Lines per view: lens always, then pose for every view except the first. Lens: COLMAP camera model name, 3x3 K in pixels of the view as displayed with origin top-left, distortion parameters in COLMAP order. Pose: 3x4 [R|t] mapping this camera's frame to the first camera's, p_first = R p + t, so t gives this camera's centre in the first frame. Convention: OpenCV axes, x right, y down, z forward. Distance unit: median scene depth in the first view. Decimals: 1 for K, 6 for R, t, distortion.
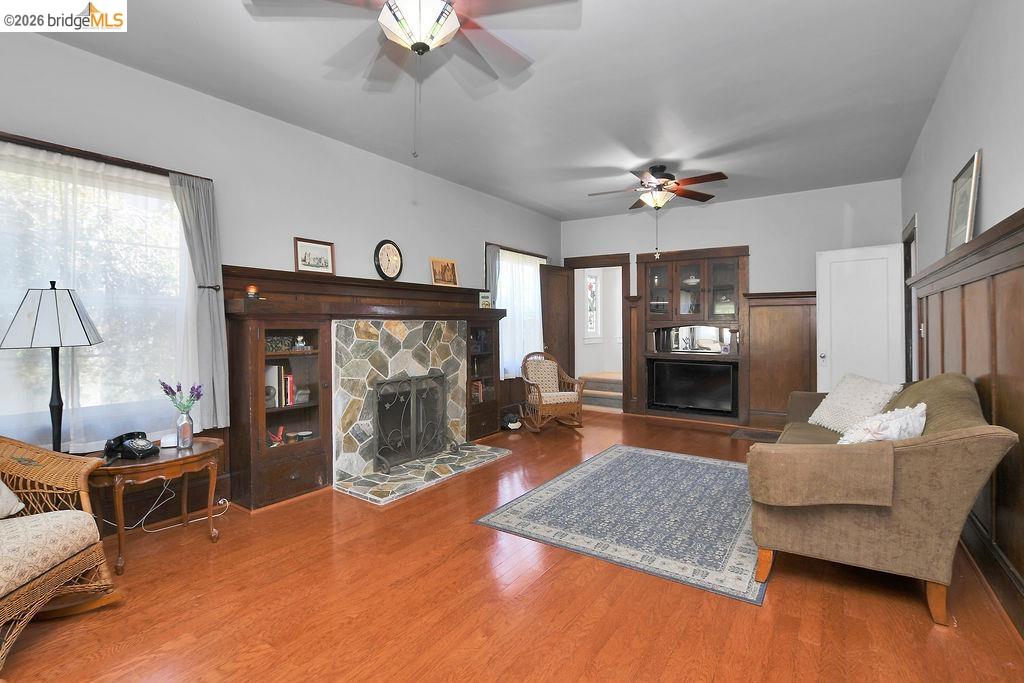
lens RADIAL K [[471.5, 0, 520.8], [0, 471.5, 323.7], [0, 0, 1]] dist [-0.028318, 0.004253]
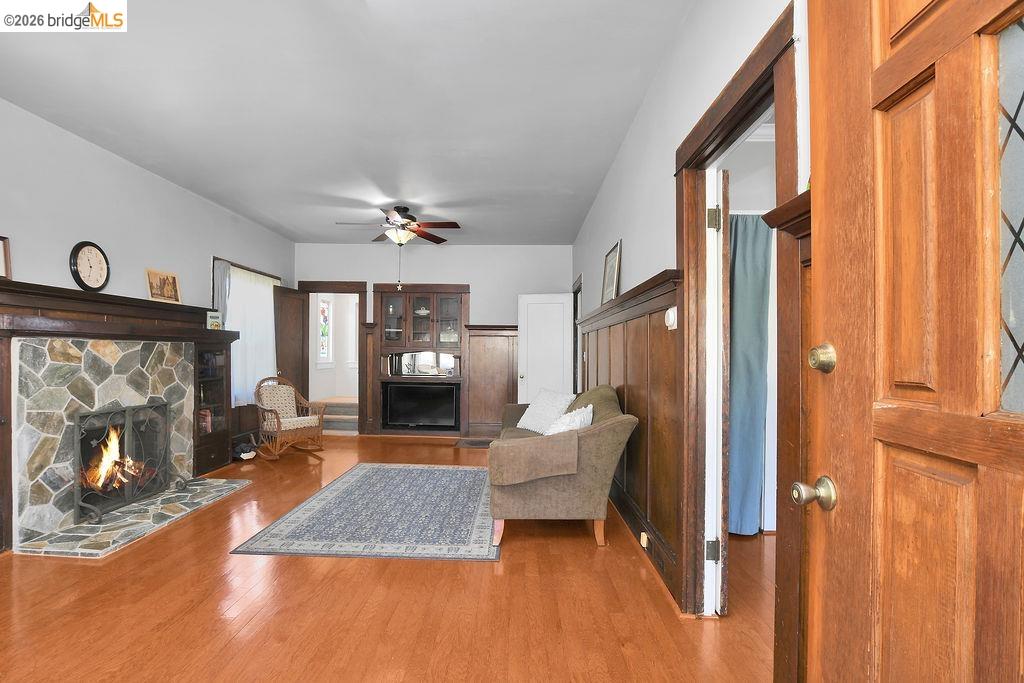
lens RADIAL K [[471.5, 0, 511.2], [0, 471.5, 346.6], [0, 0, 1]] dist [-0.028318, 0.004253]
pose [[0.836236, 0.017886, 0.548078, -0.106370], [-0.013698, 0.999837, -0.011729, 0.003990], [-0.548198, 0.002301, 0.836345, -0.077115]]
